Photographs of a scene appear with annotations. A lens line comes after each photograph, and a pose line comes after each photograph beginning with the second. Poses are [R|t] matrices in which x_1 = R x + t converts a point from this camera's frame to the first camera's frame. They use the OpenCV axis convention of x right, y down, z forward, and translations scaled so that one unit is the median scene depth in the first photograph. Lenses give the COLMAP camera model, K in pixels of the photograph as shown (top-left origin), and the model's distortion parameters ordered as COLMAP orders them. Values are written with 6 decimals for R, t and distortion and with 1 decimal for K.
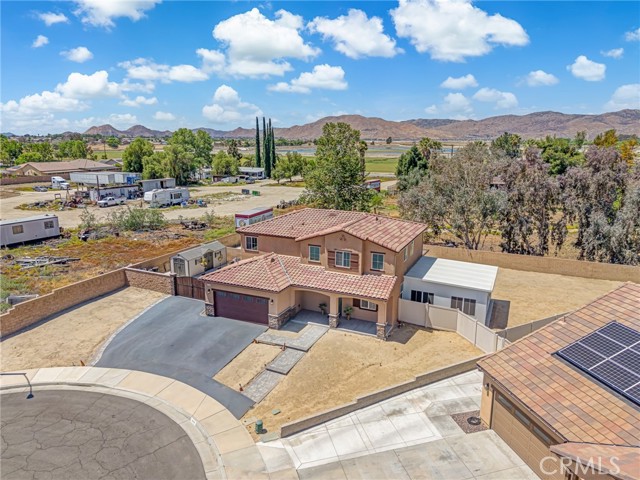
lens RADIAL K [[433.8, 0, 320.0], [0, 433.8, 240.0], [0, 0, 1]] dist [0.045884, -0.051372]
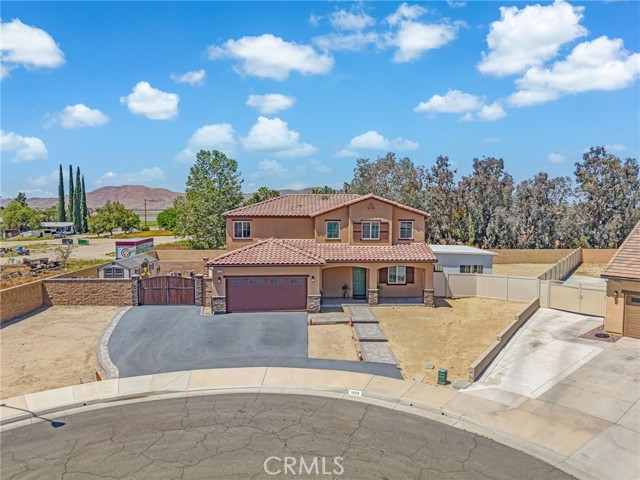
lens RADIAL K [[433.8, 0, 320.0], [0, 433.8, 240.0], [0, 0, 1]] dist [0.045884, -0.051372]
pose [[0.896301, -0.034987, 0.442064, -0.450596], [0.102166, 0.986357, -0.129081, 0.171685], [-0.431516, 0.160860, 0.887647, 0.227864]]
